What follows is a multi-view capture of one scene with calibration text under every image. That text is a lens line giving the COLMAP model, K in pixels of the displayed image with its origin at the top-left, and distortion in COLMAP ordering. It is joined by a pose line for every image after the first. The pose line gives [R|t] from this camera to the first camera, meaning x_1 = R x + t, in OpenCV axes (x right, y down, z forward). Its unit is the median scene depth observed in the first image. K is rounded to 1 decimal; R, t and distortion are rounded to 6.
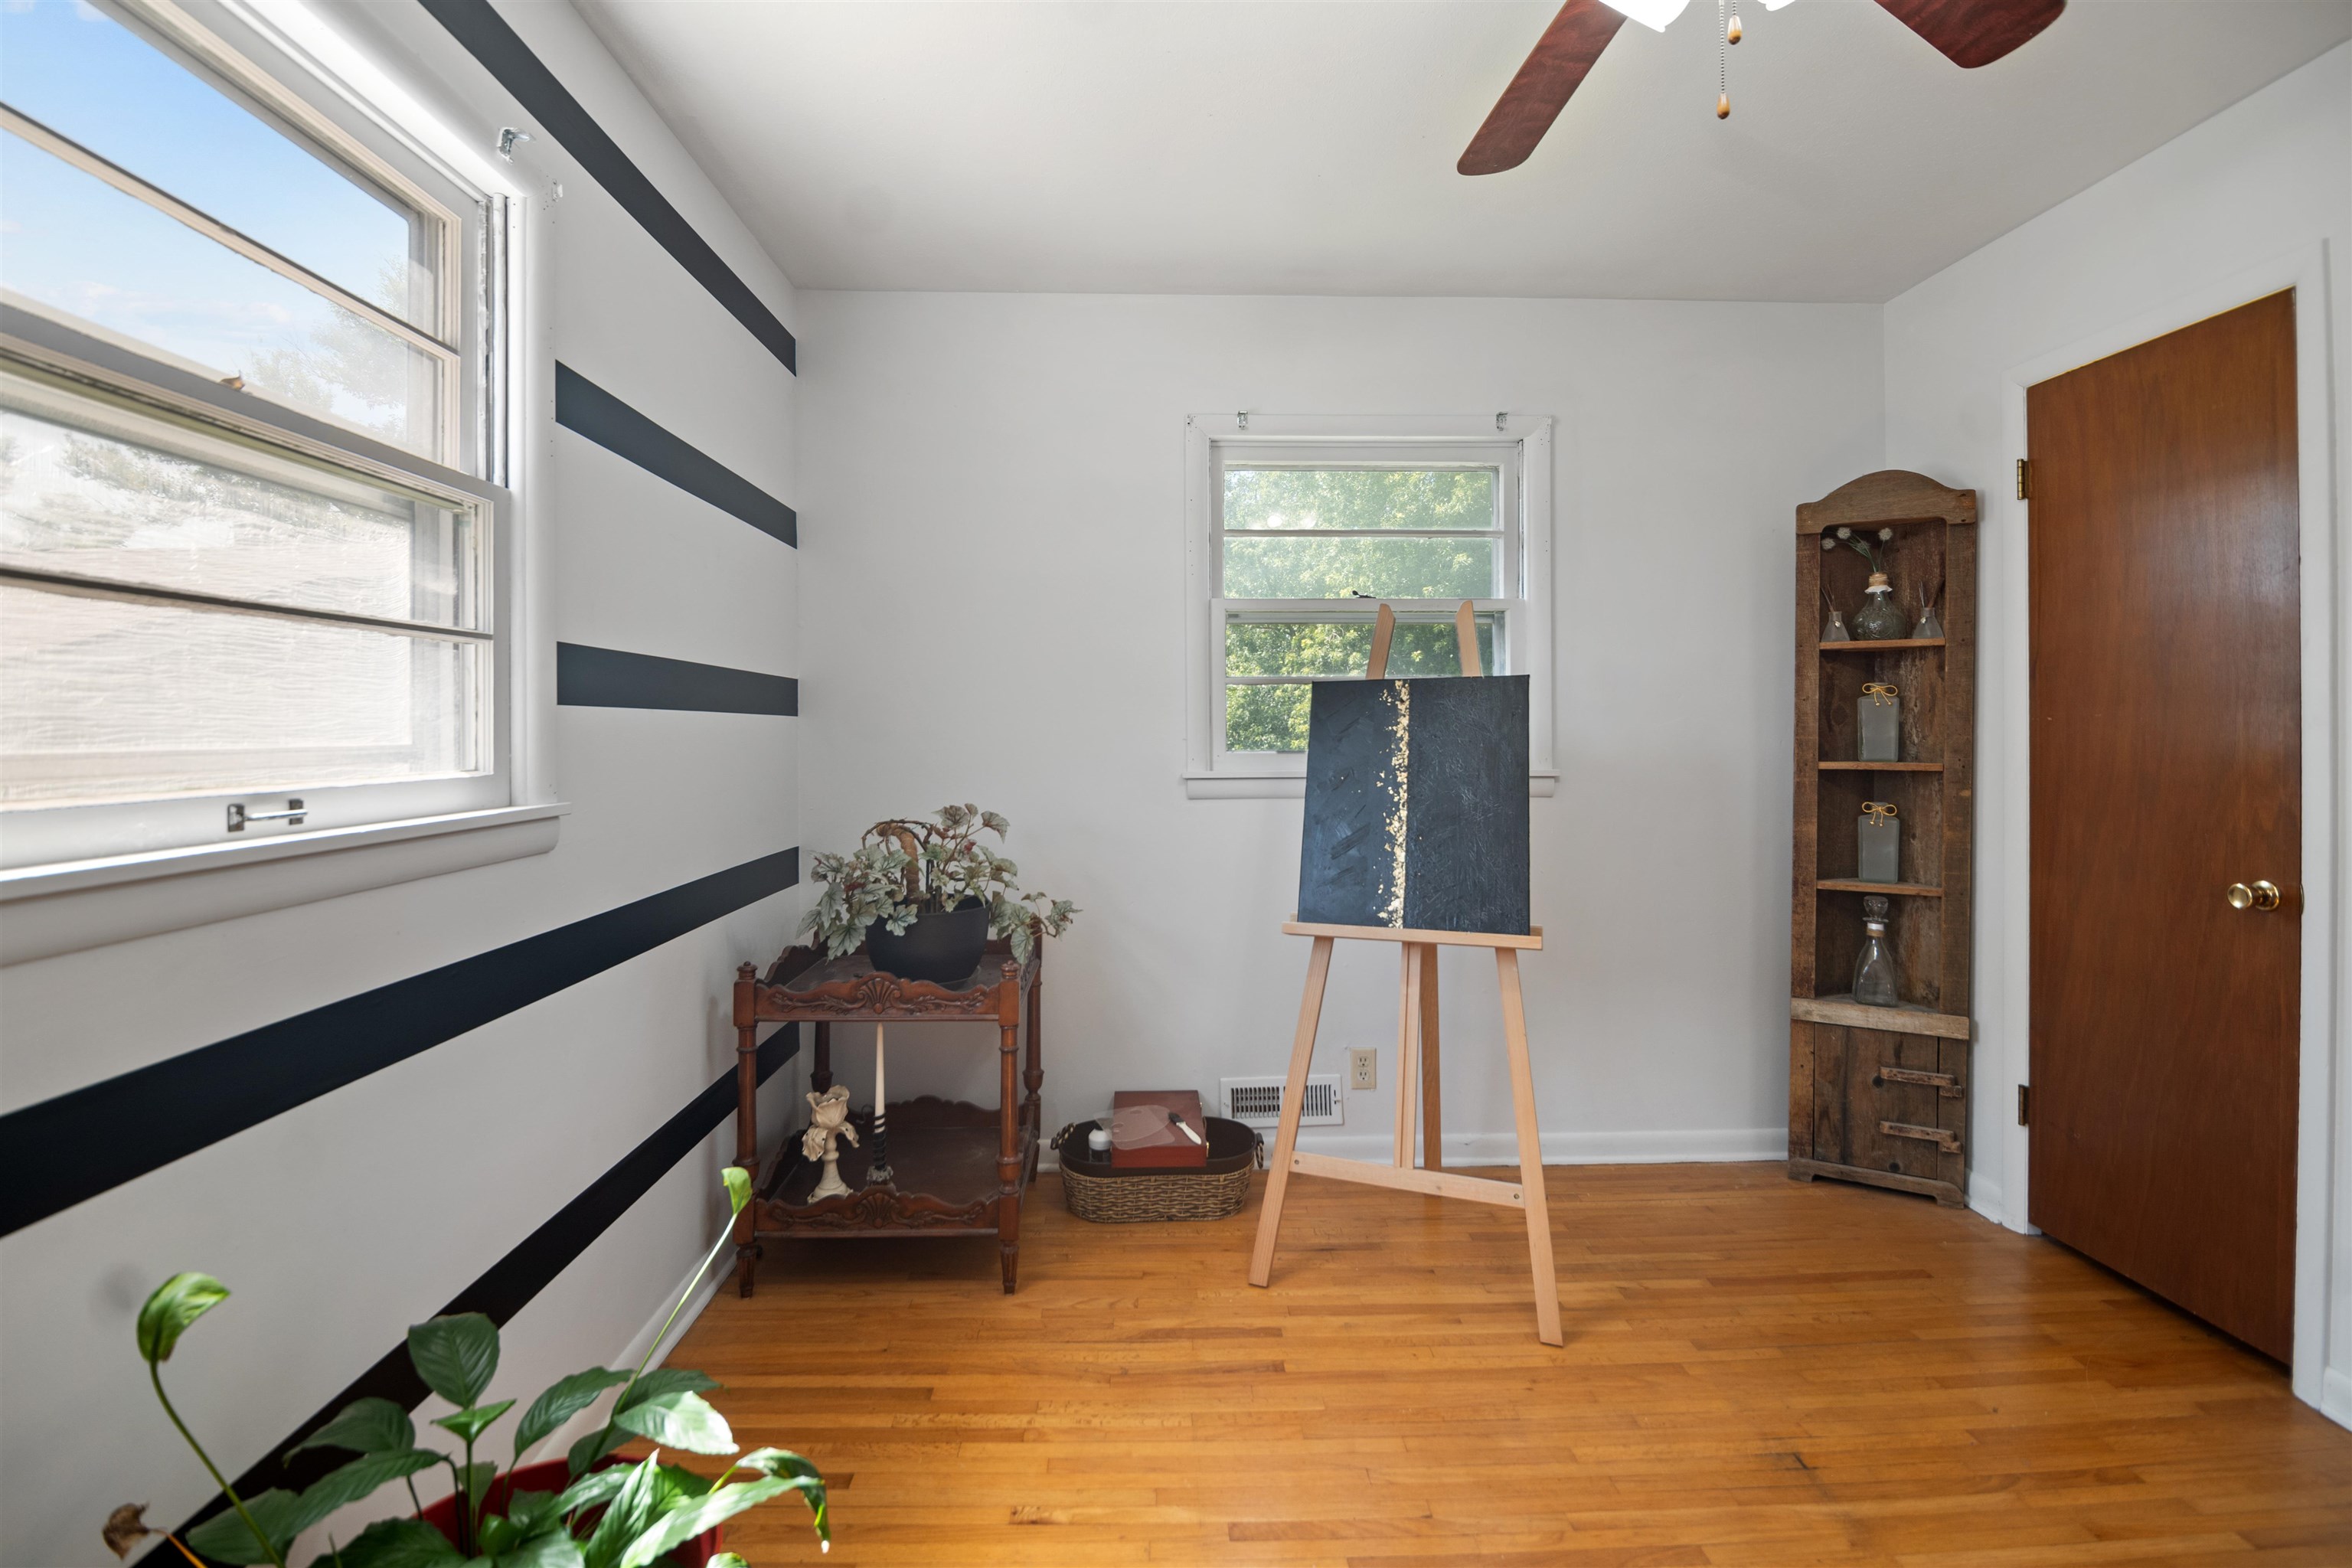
lens RADIAL K [[1049.0, 0, 1170.4], [0, 1049.0, 713.1], [0, 0, 1]] dist [-0.001024, -0.012169]
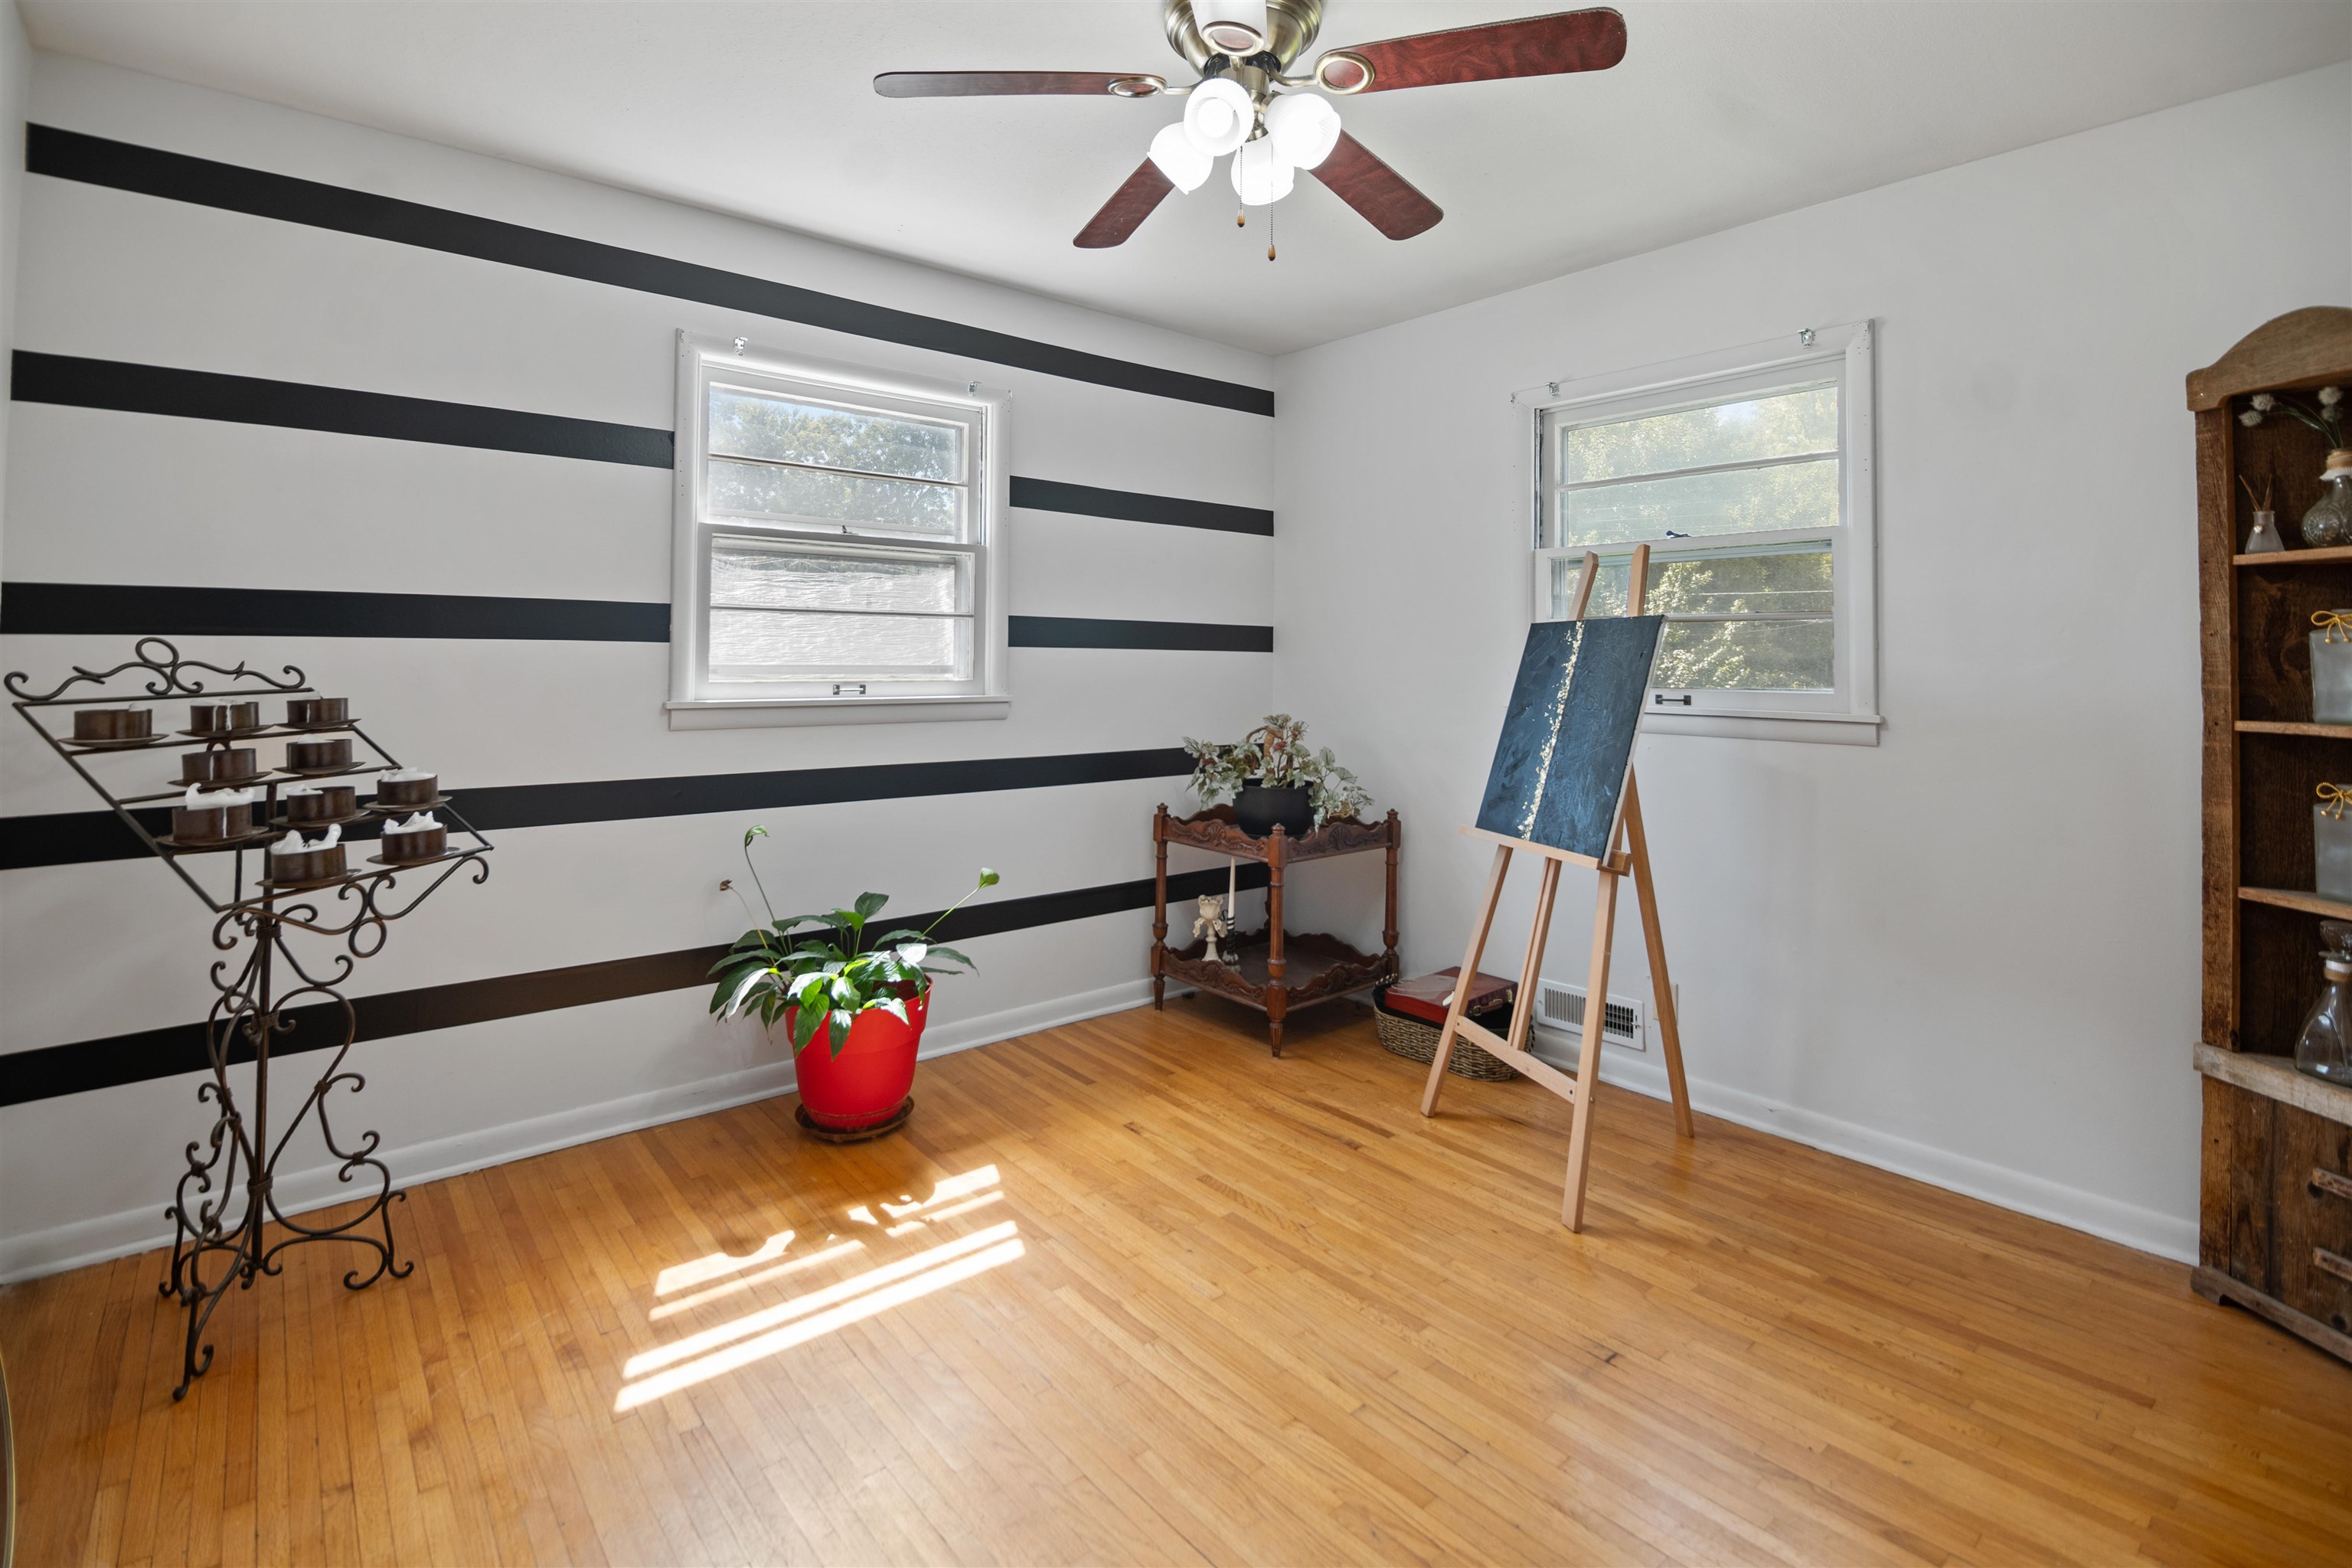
lens RADIAL K [[1085.0, 0, 1172.2], [0, 1085.0, 594.6], [0, 0, 1]] dist [-0.003647, -0.005024]
pose [[0.622423, -0.037802, -0.781767, 0.774583], [-0.001199, 0.998786, -0.049251, -0.003185], [0.782680, 0.031592, 0.621622, -0.041124]]
